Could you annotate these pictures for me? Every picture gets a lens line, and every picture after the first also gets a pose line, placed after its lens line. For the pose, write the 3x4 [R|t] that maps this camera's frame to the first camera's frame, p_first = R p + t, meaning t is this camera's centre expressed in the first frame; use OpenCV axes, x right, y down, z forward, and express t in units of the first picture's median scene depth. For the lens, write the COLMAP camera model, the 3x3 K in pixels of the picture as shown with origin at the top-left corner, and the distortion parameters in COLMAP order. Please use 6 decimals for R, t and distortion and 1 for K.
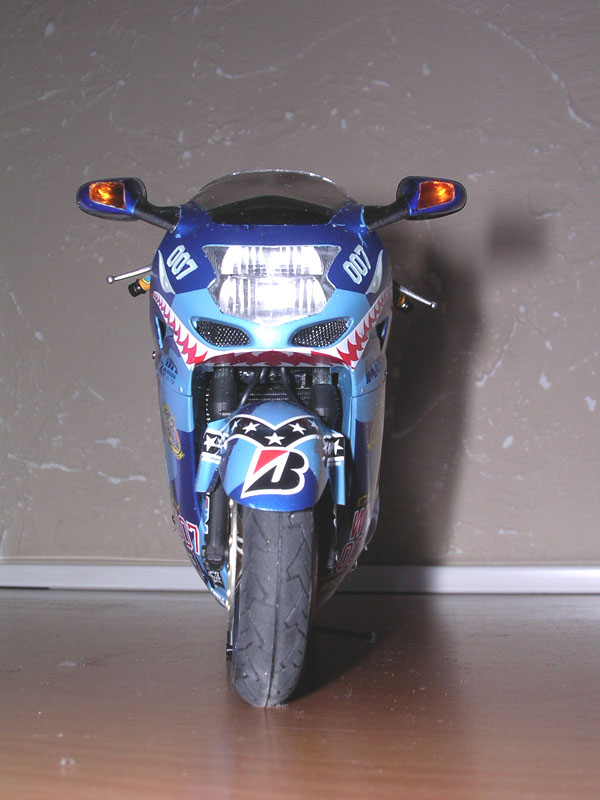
lens RADIAL K [[1076.2, 0, 300.0], [0, 1076.2, 400.0], [0, 0, 1]] dist [-0.144361, 0.036579]
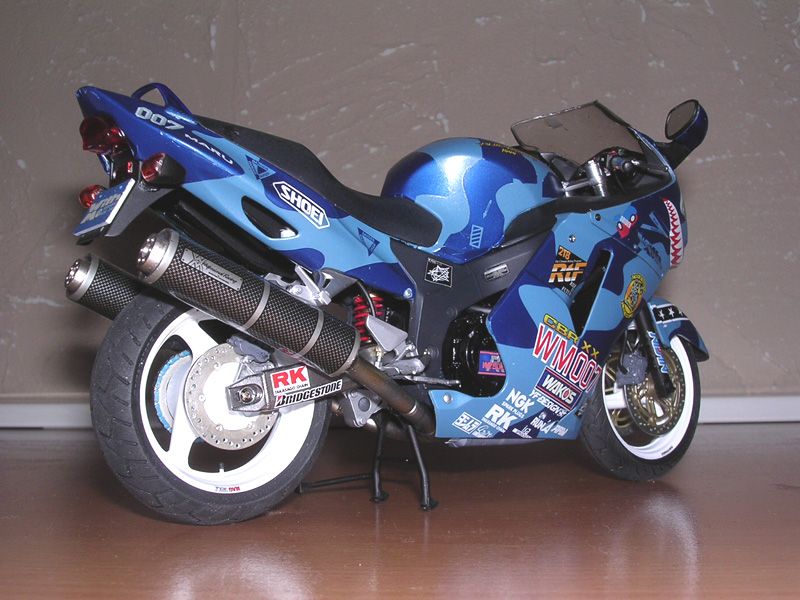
lens RADIAL K [[1076.2, 0, 400.0], [0, 1076.2, 300.0], [0, 0, 1]] dist [-0.144361, 0.036579]
pose [[0.976960, 0.007864, 0.213279, -0.120325], [-0.020309, 0.998212, 0.056224, 0.001410], [-0.212456, -0.059260, 0.975372, 0.007206]]
